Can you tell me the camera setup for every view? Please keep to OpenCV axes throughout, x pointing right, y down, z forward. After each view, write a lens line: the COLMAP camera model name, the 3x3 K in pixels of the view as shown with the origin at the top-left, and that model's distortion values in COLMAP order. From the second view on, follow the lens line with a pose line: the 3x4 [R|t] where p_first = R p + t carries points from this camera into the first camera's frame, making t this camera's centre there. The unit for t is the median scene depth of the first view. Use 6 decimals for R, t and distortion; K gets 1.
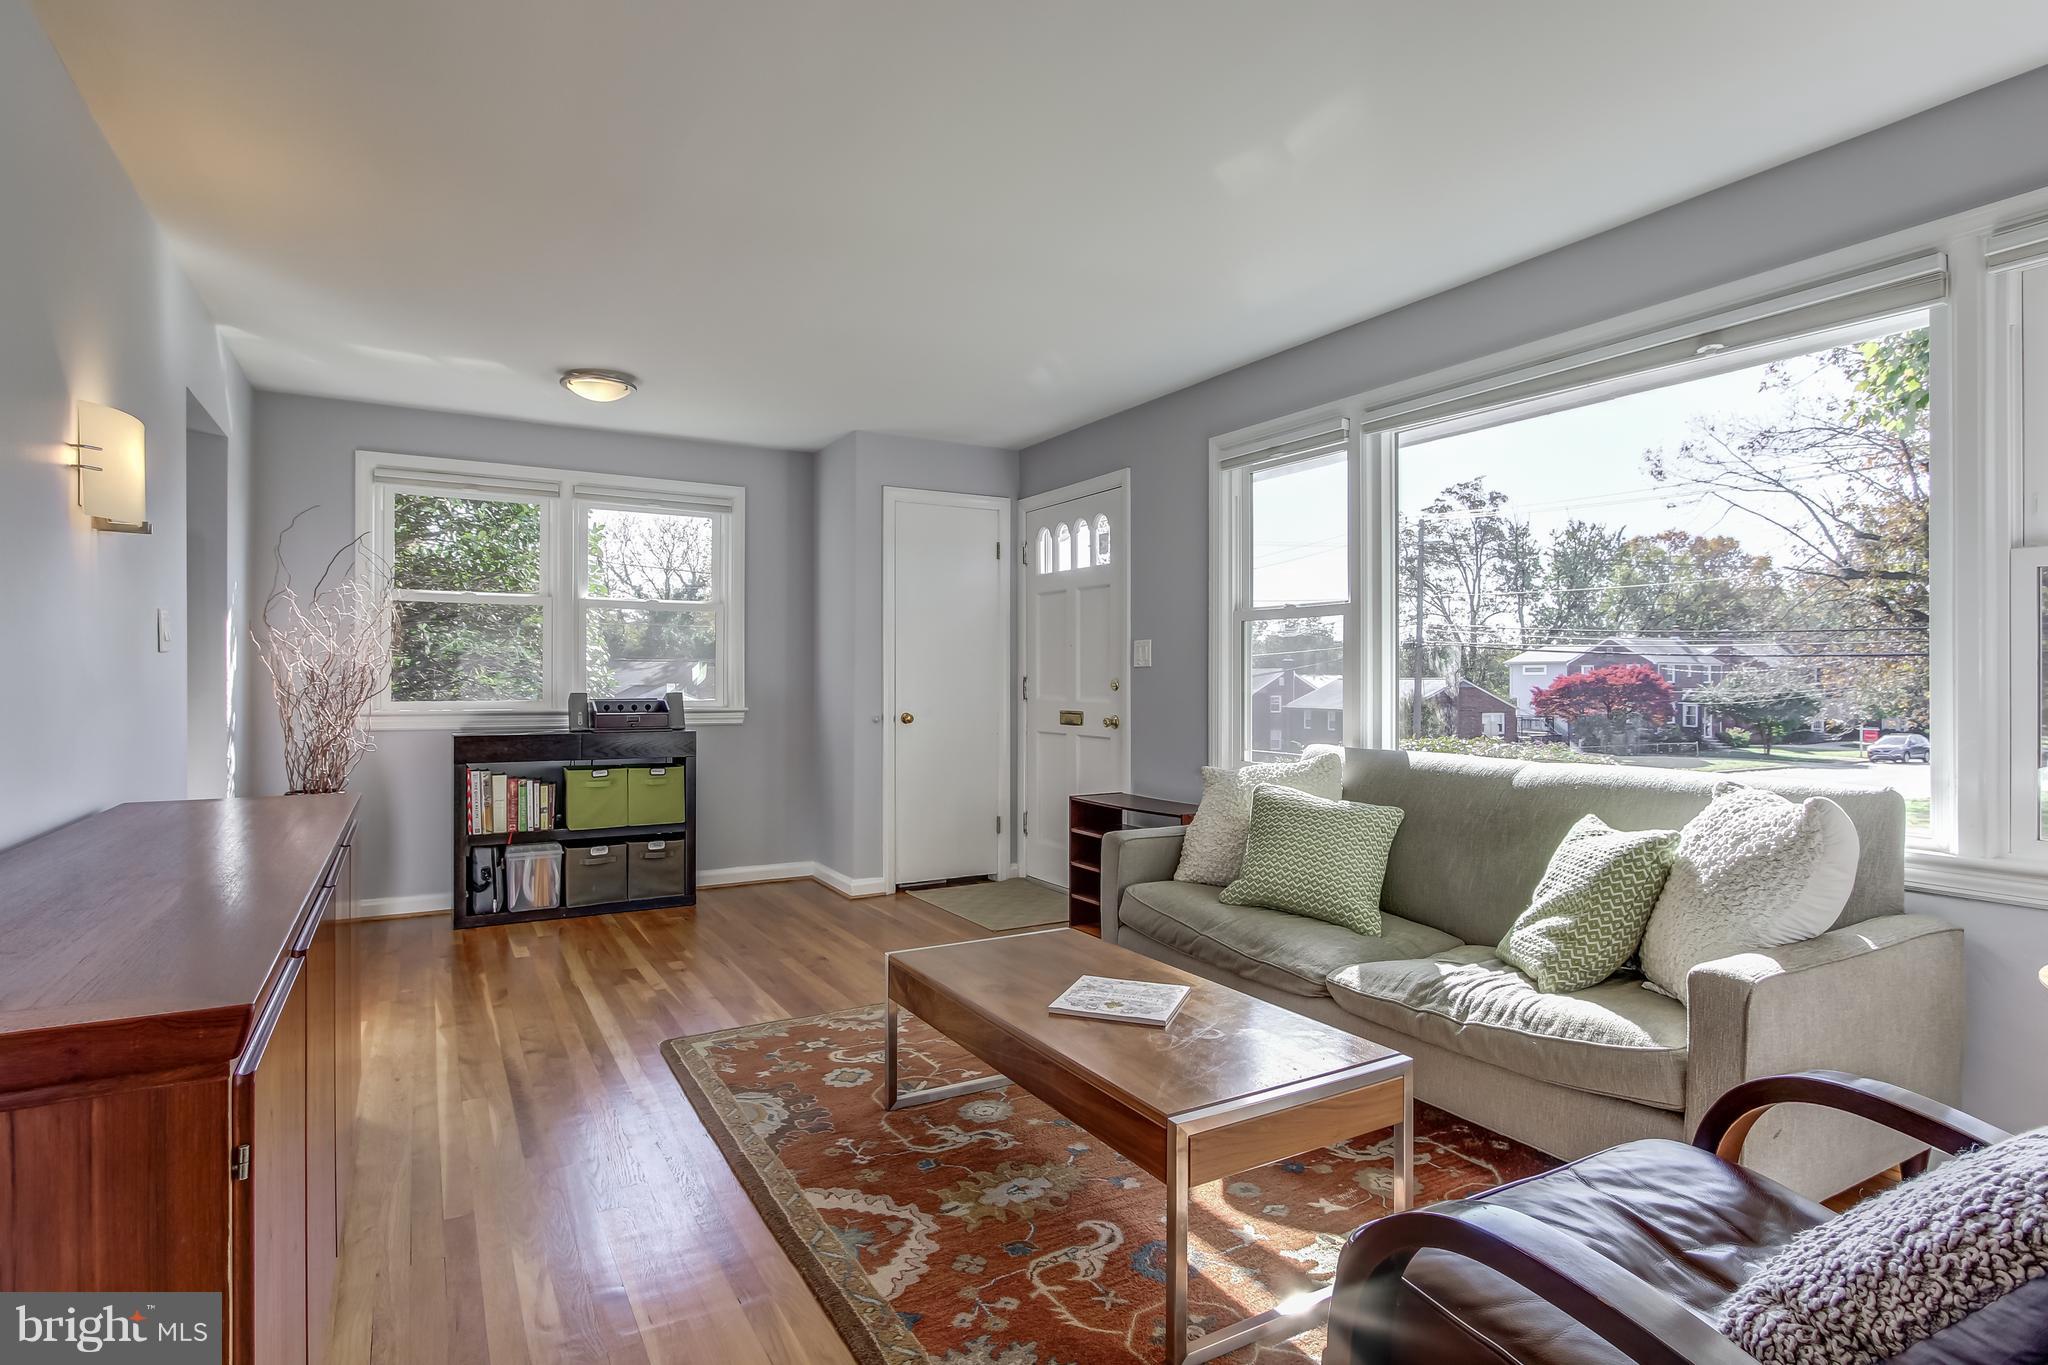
lens RADIAL K [[1061.6, 0, 1021.8], [0, 1061.6, 683.2], [0, 0, 1]] dist [-0.003729, -0.000151]
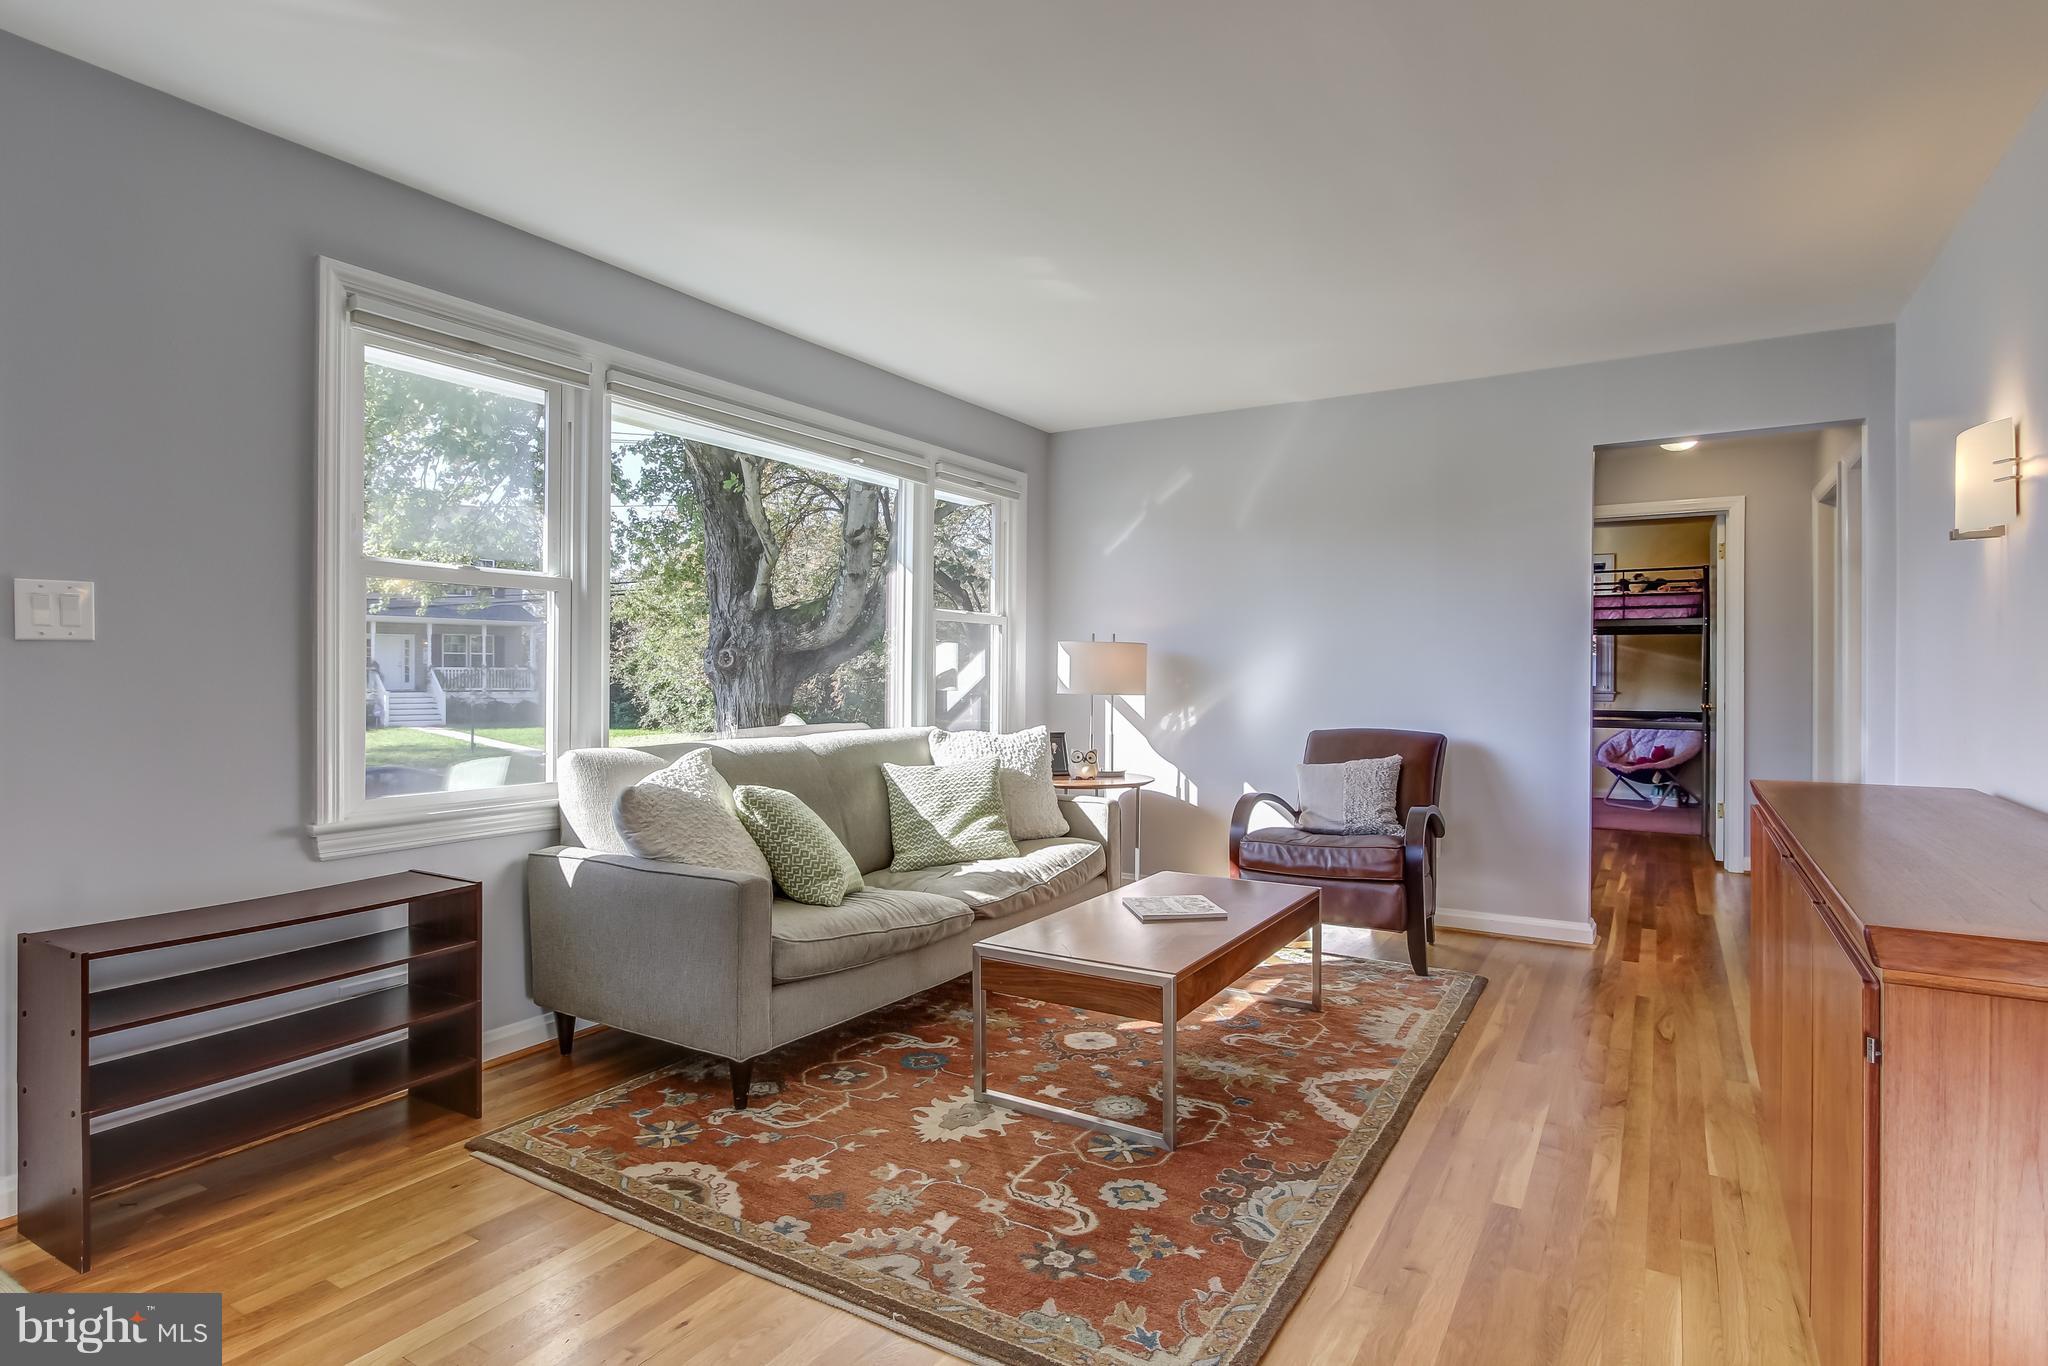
lens RADIAL K [[1061.6, 0, 1019.5], [0, 1061.6, 678.3], [0, 0, 1]] dist [-0.003729, -0.000151]
pose [[-0.484881, -0.001770, 0.874579, -0.968522], [-0.000733, 0.999998, 0.001618, -0.001268], [-0.874580, 0.000144, -0.484881, 1.763591]]
